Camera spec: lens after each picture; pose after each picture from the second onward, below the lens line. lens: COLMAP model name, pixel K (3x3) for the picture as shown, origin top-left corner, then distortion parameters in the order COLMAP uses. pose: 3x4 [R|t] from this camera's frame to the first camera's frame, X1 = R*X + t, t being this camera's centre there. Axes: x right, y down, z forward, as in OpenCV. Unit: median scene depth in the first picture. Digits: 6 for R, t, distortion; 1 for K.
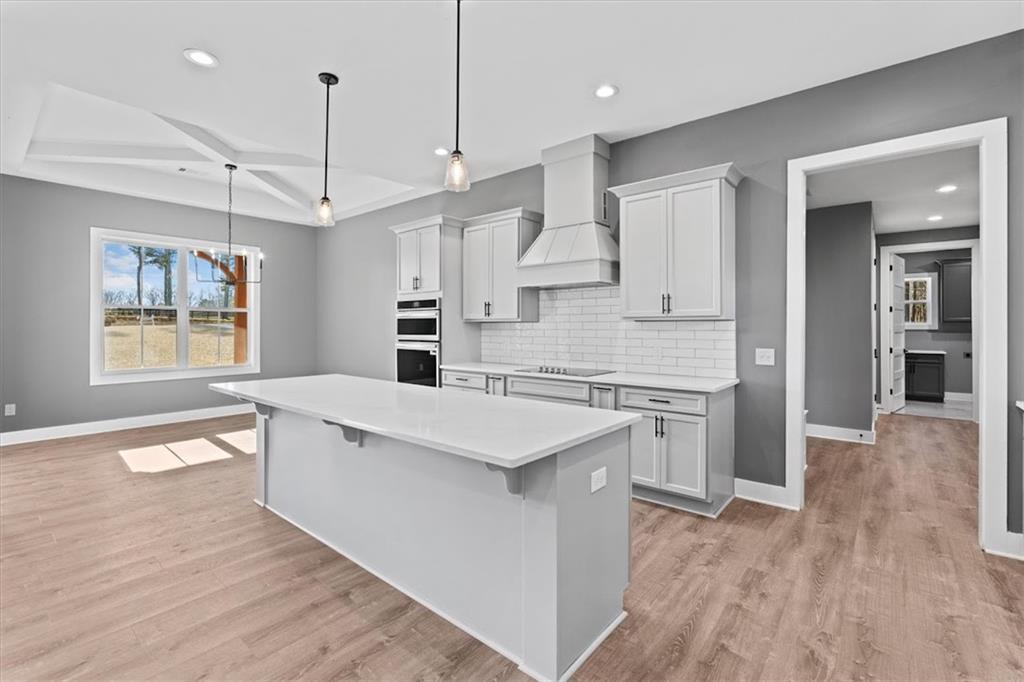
lens RADIAL K [[444.0, 0, 509.5], [0, 444.0, 324.6], [0, 0, 1]] dist [-0.005440, 0.001006]
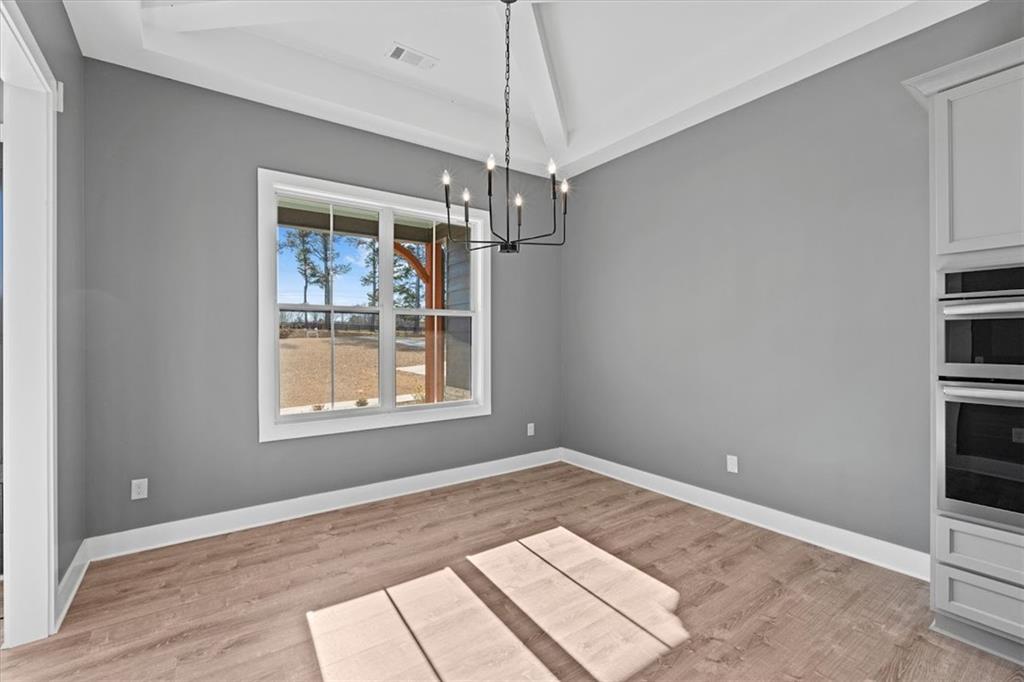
lens RADIAL K [[444.0, 0, 514.0], [0, 444.0, 342.6], [0, 0, 1]] dist [-0.005440, 0.001006]
pose [[0.967483, 0.004104, -0.252902, -0.353959], [-0.001453, 0.999942, 0.010670, 0.001640], [0.252931, -0.009955, 0.967433, 0.385825]]
